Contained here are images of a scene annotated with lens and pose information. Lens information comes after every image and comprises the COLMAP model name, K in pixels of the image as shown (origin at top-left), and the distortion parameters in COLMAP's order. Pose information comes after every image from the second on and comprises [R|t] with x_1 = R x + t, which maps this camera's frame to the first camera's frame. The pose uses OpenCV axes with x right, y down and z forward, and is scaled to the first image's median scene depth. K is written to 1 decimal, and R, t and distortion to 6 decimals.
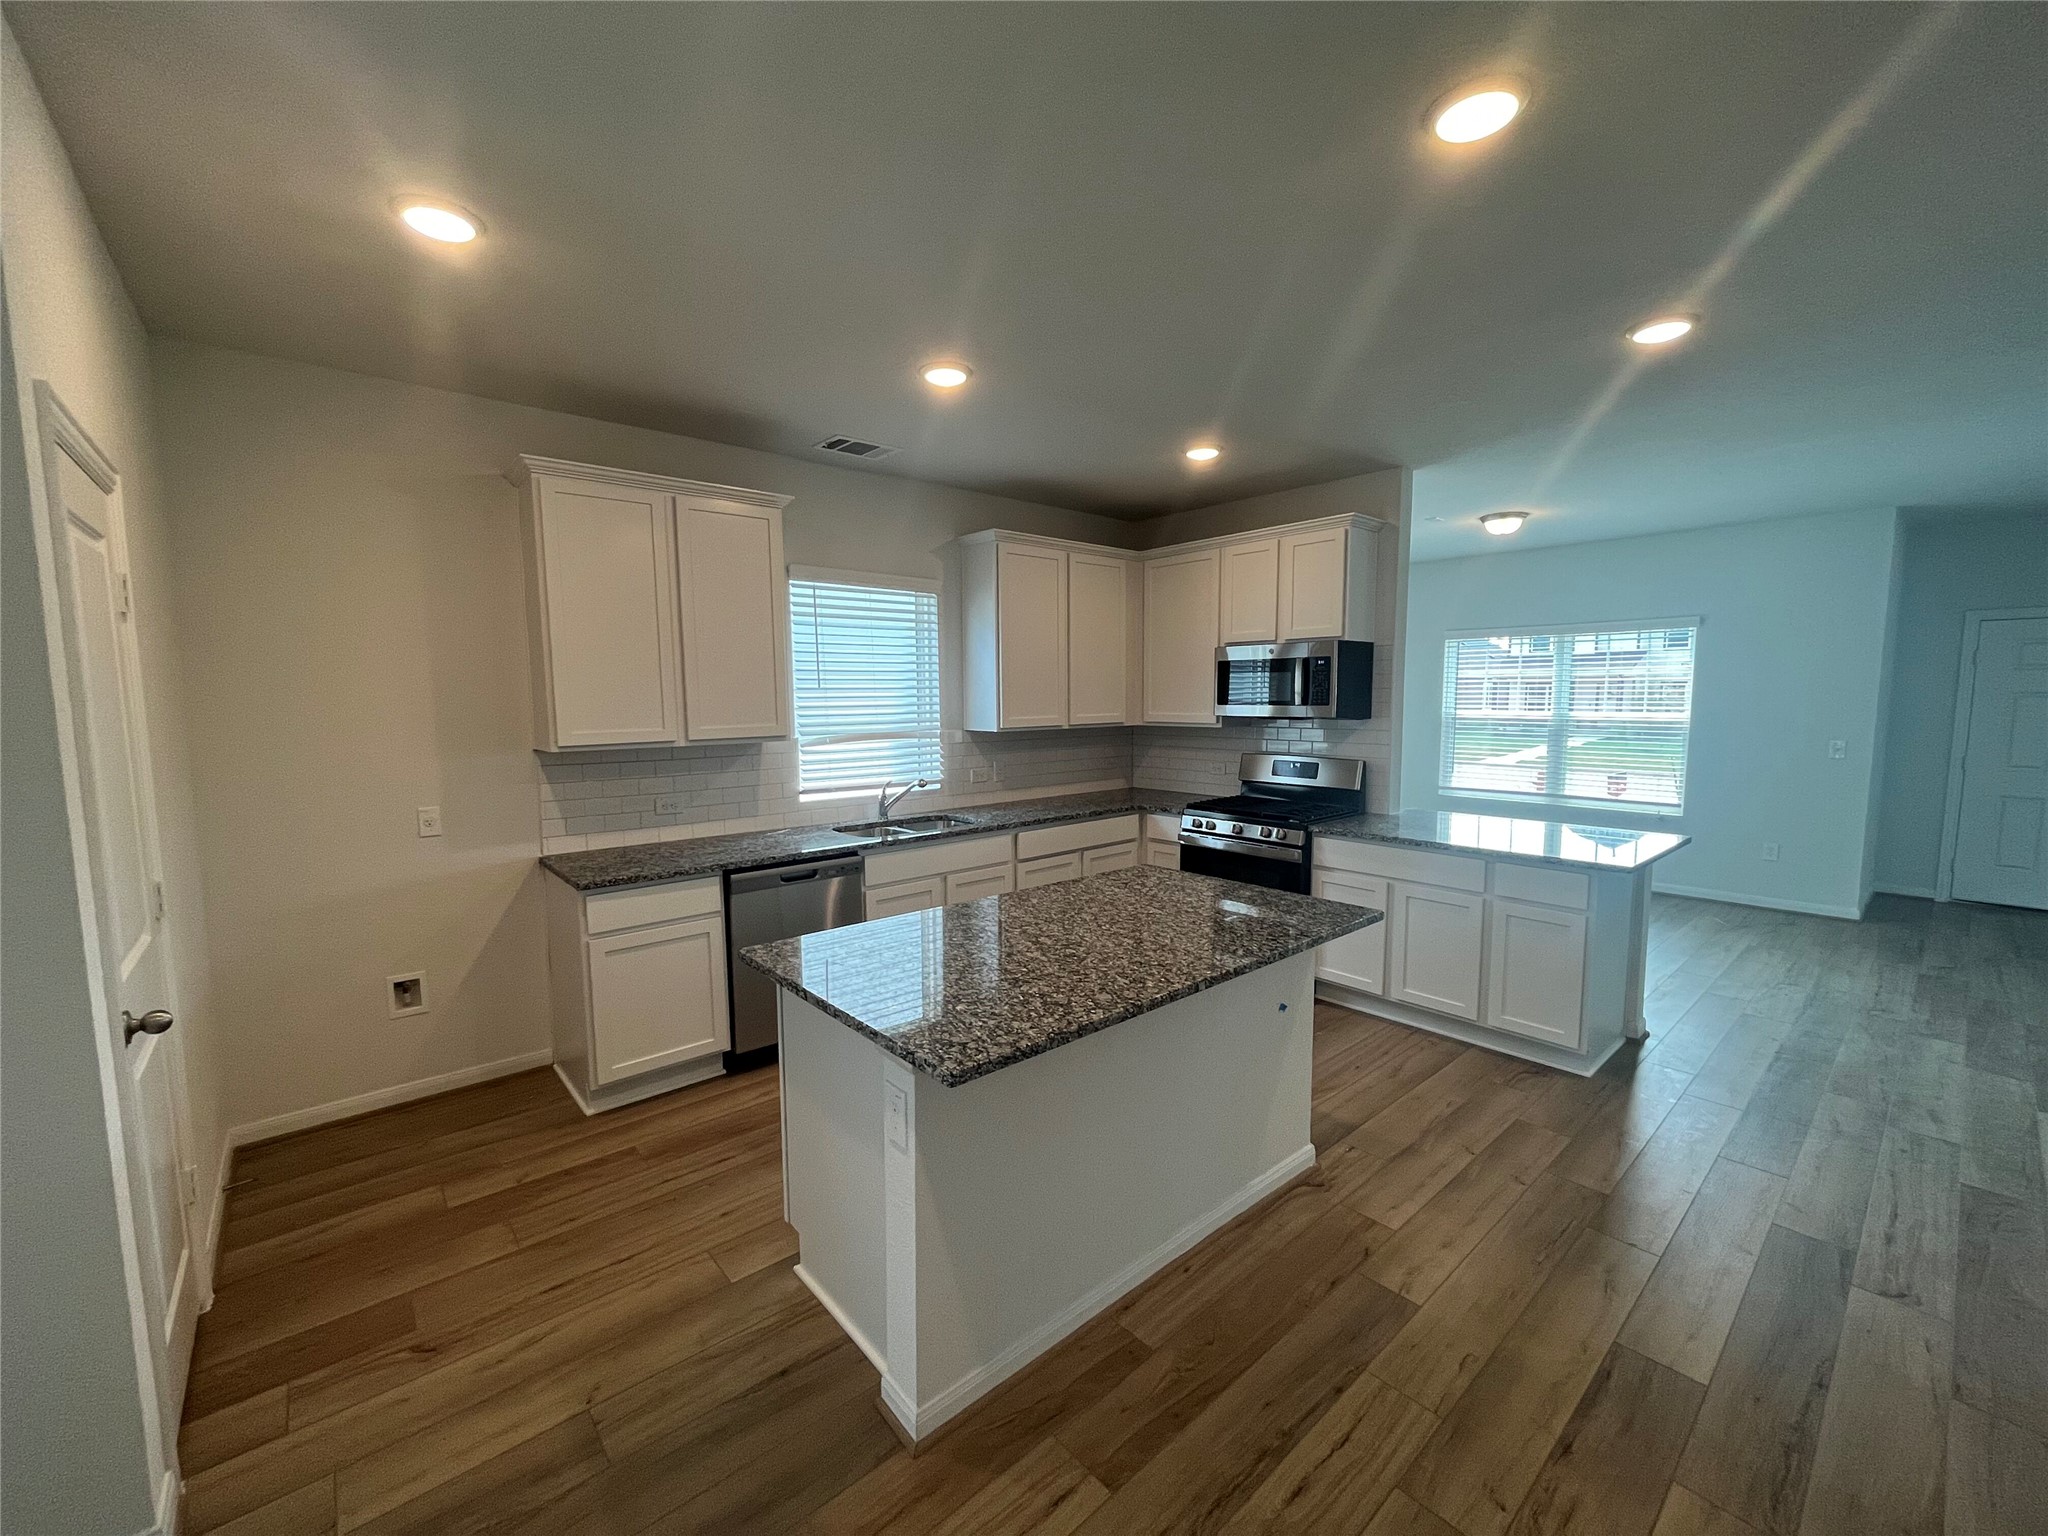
lens RADIAL K [[826.1, 0, 1018.2], [0, 826.1, 774.4], [0, 0, 1]] dist [-0.000330, -0.000614]
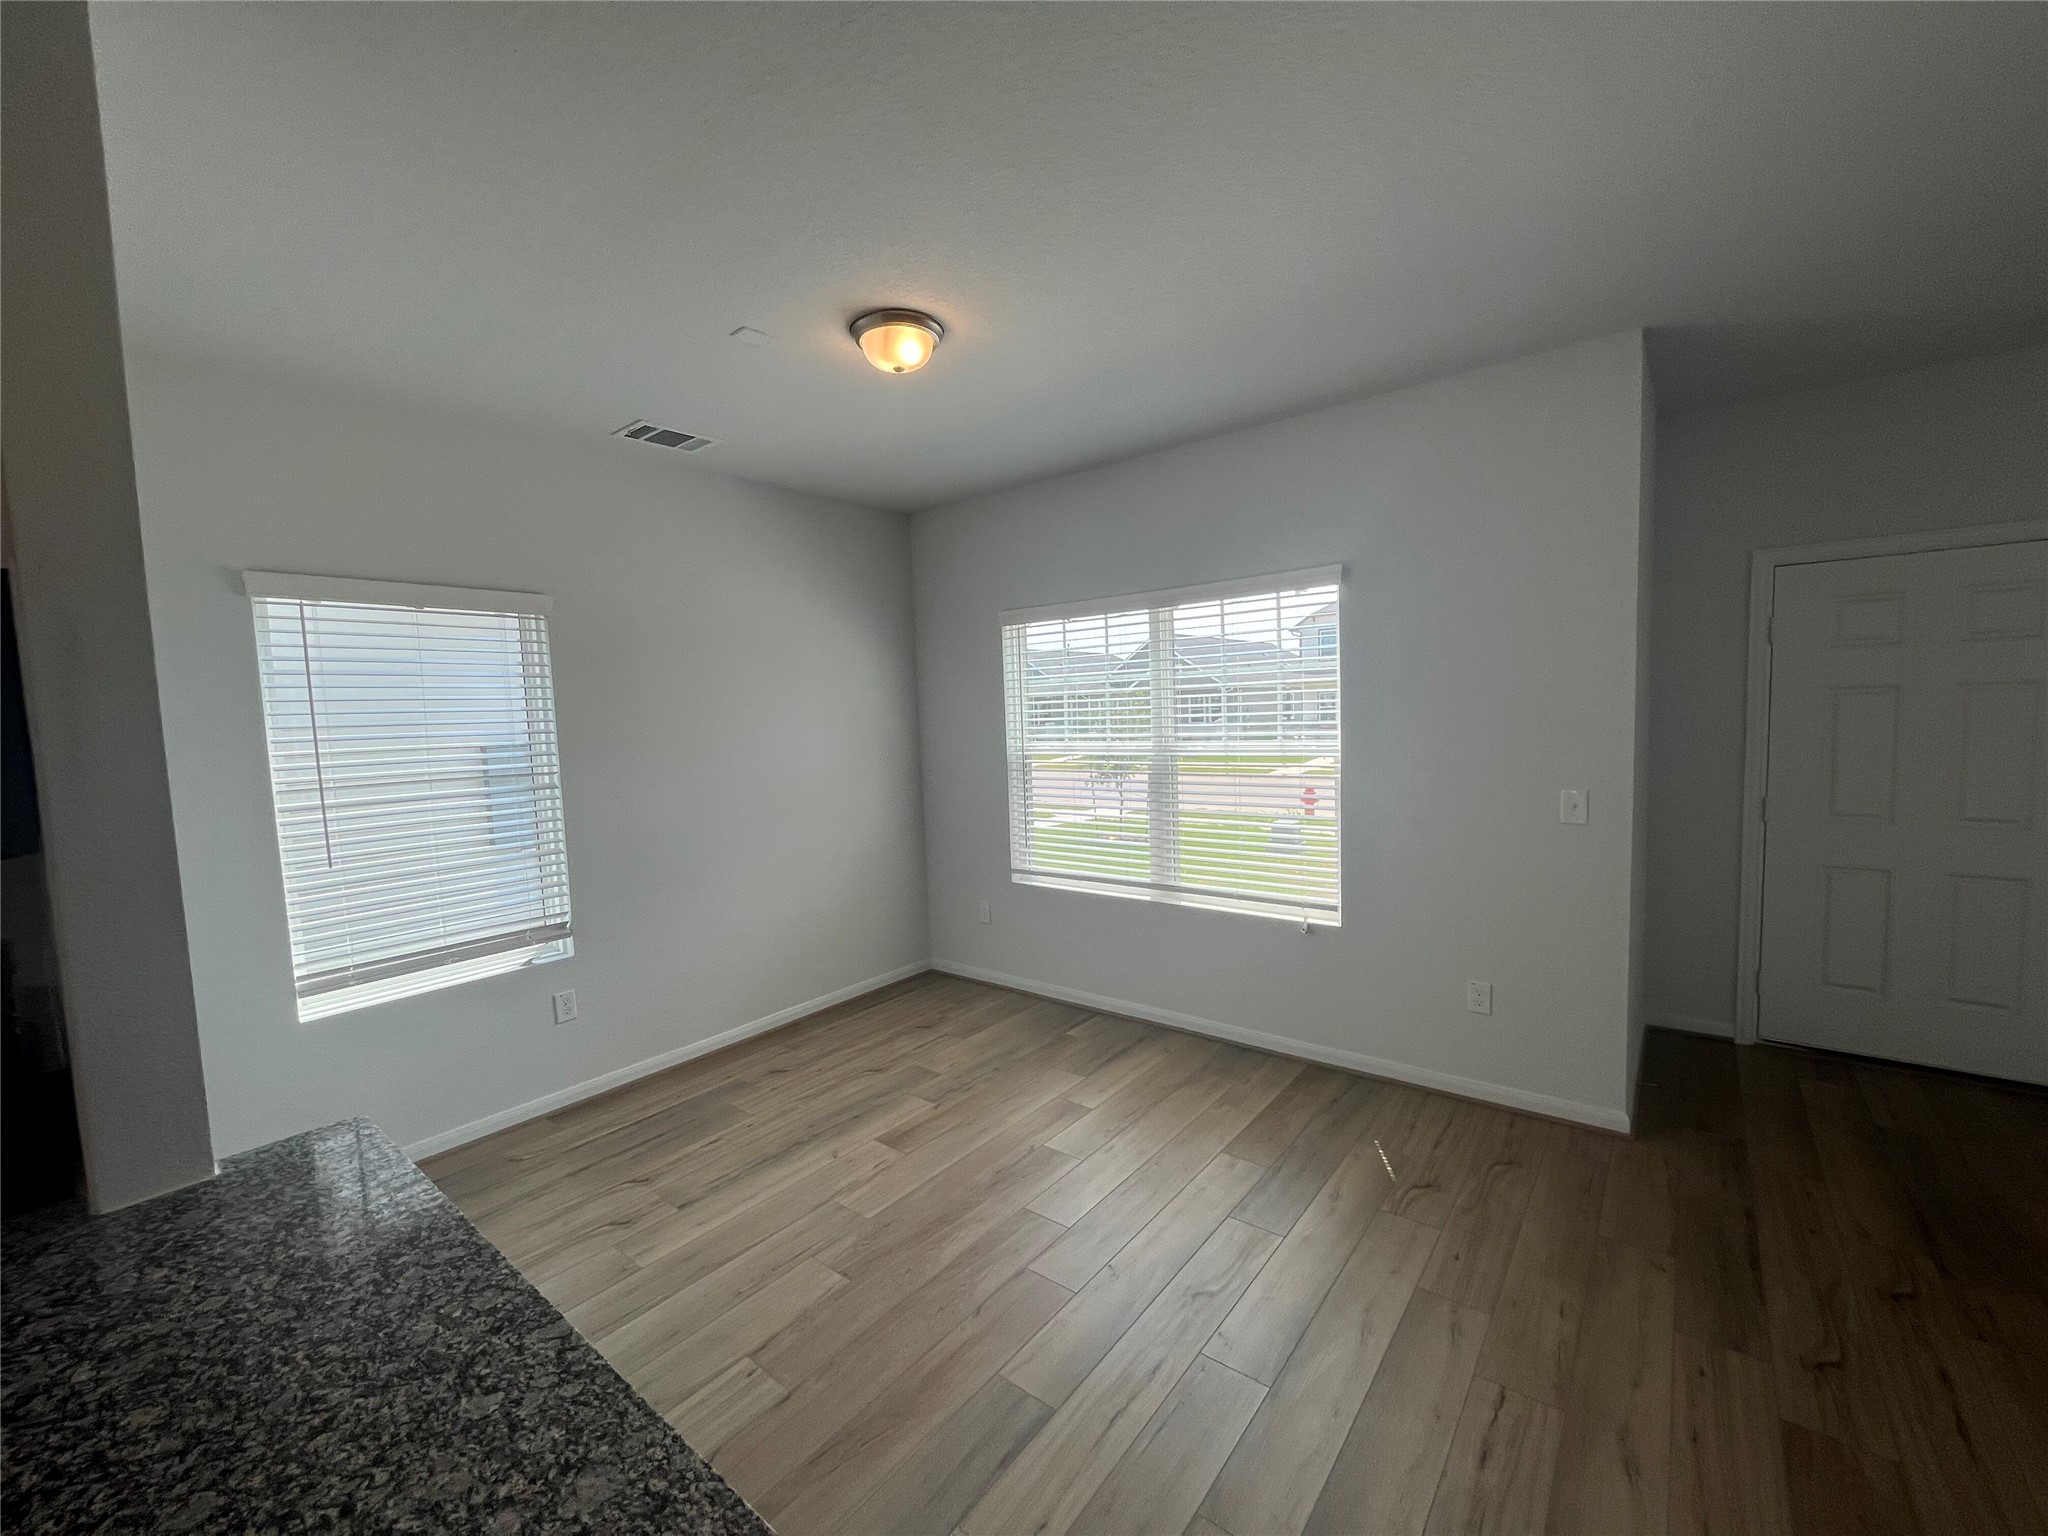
lens RADIAL K [[826.1, 0, 1018.2], [0, 826.1, 774.4], [0, 0, 1]] dist [-0.000330, -0.000614]
pose [[0.984328, -0.044478, 0.170646, 0.748766], [0.048167, 0.998685, -0.017536, -0.078389], [-0.169642, 0.025480, 0.985176, 0.729495]]
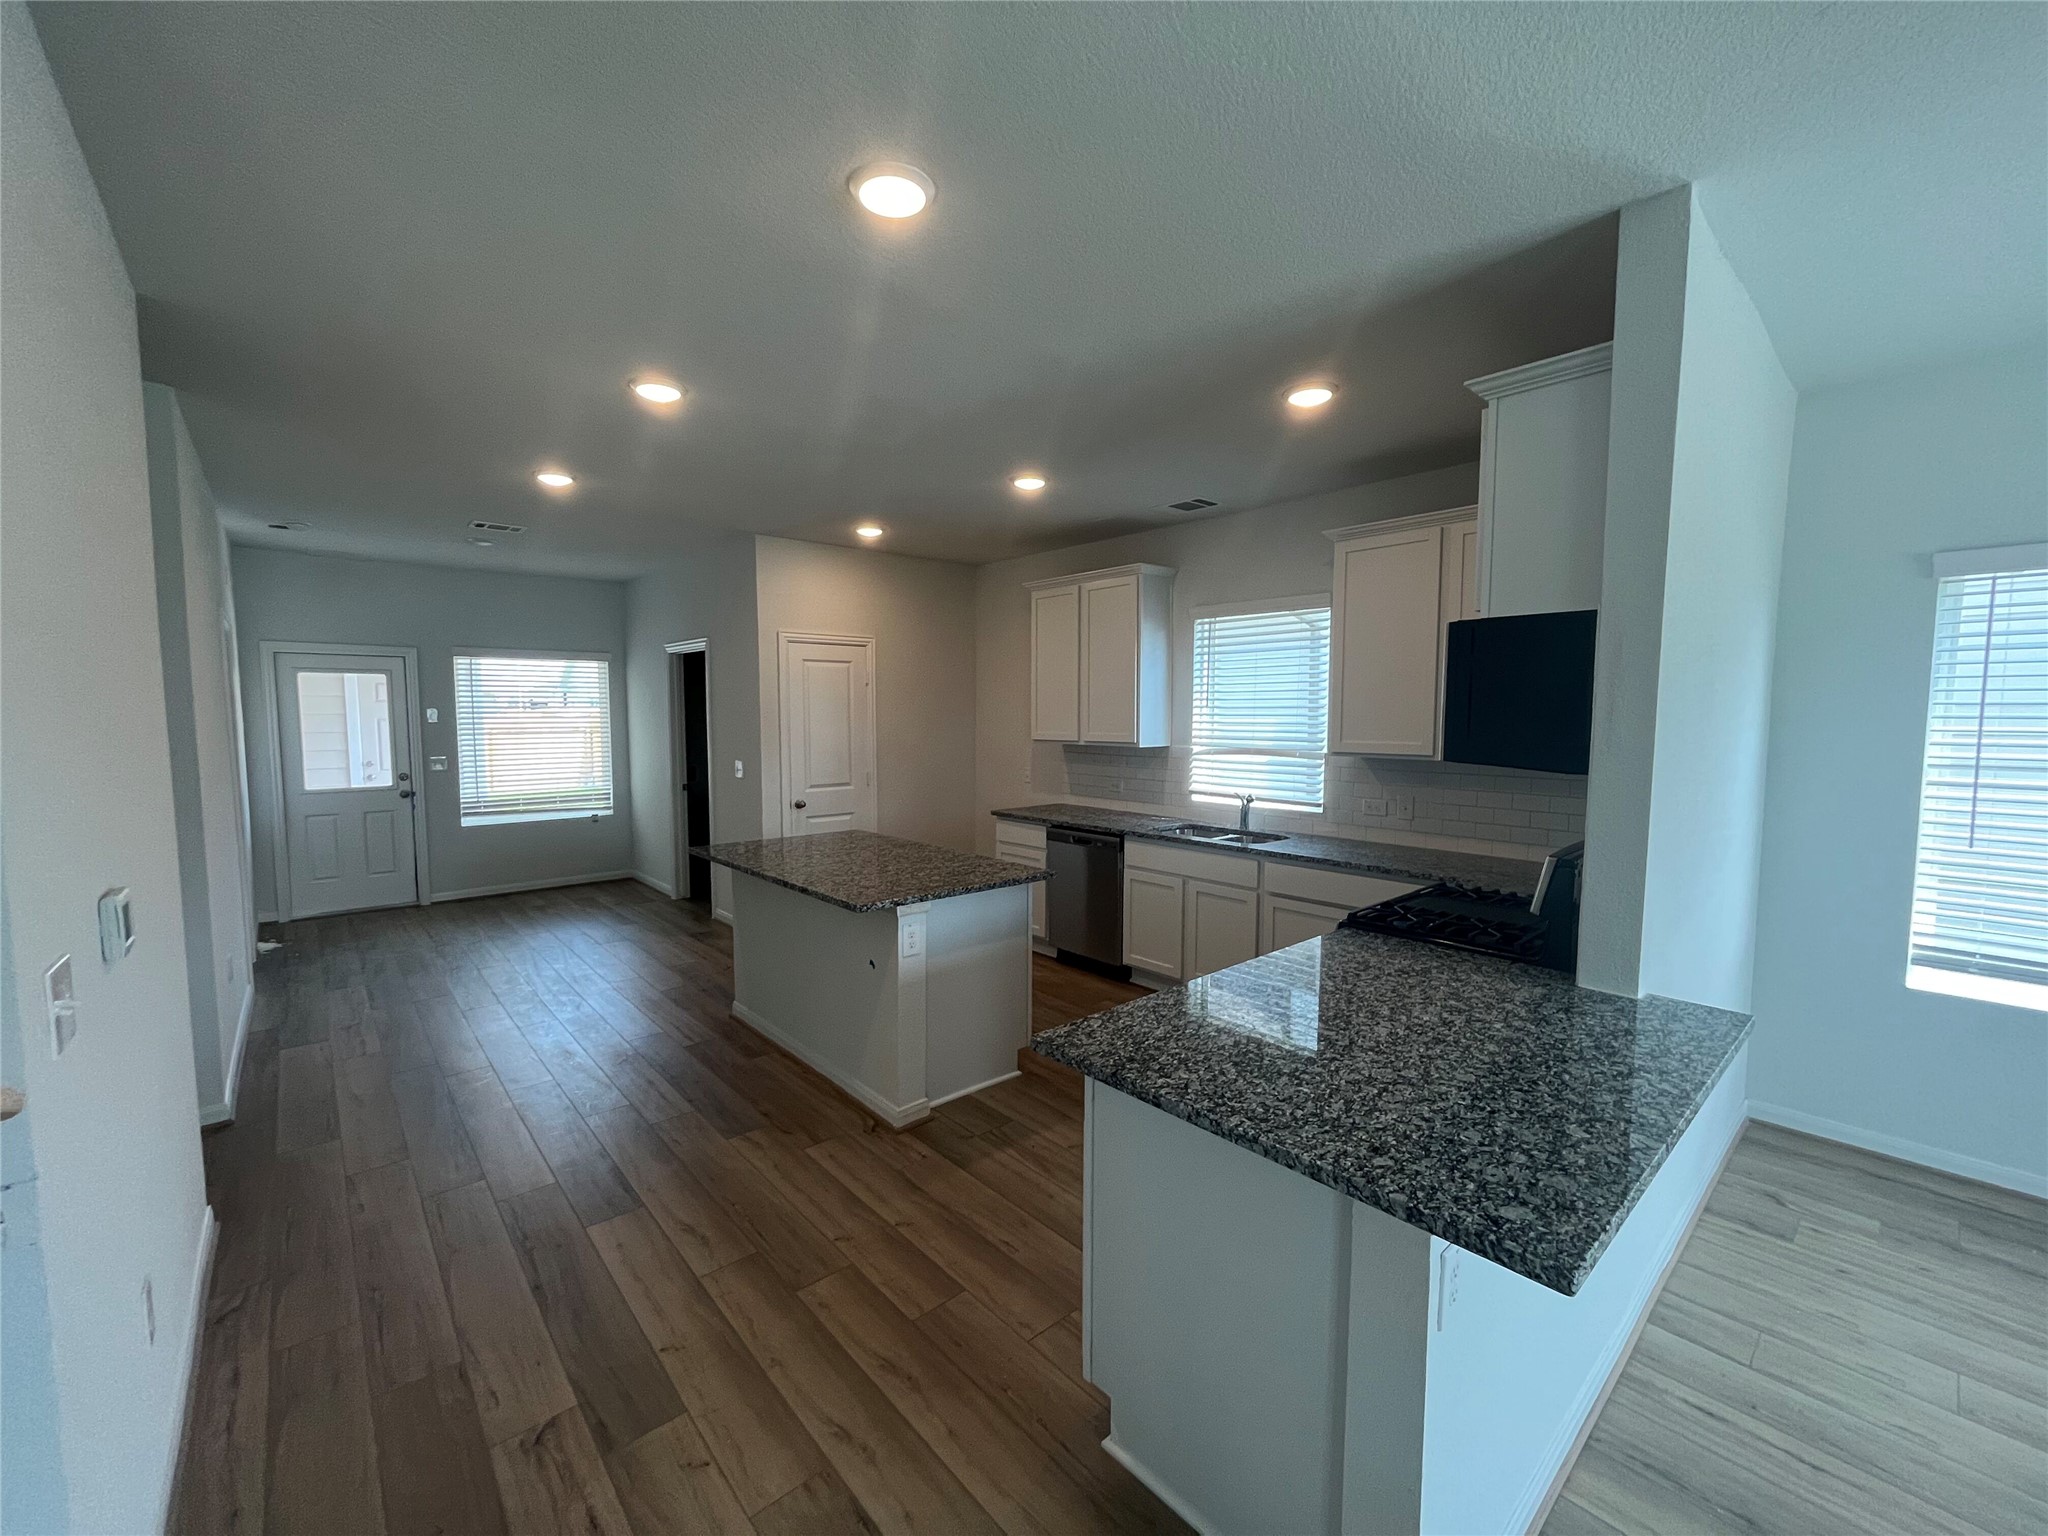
lens RADIAL K [[826.1, 0, 1018.2], [0, 826.1, 774.4], [0, 0, 1]] dist [-0.000330, -0.000614]
pose [[0.008112, 0.082637, -0.996547, 0.947957], [-0.097858, 0.991862, 0.081452, -0.078466], [0.995167, 0.096859, 0.016133, 0.717955]]
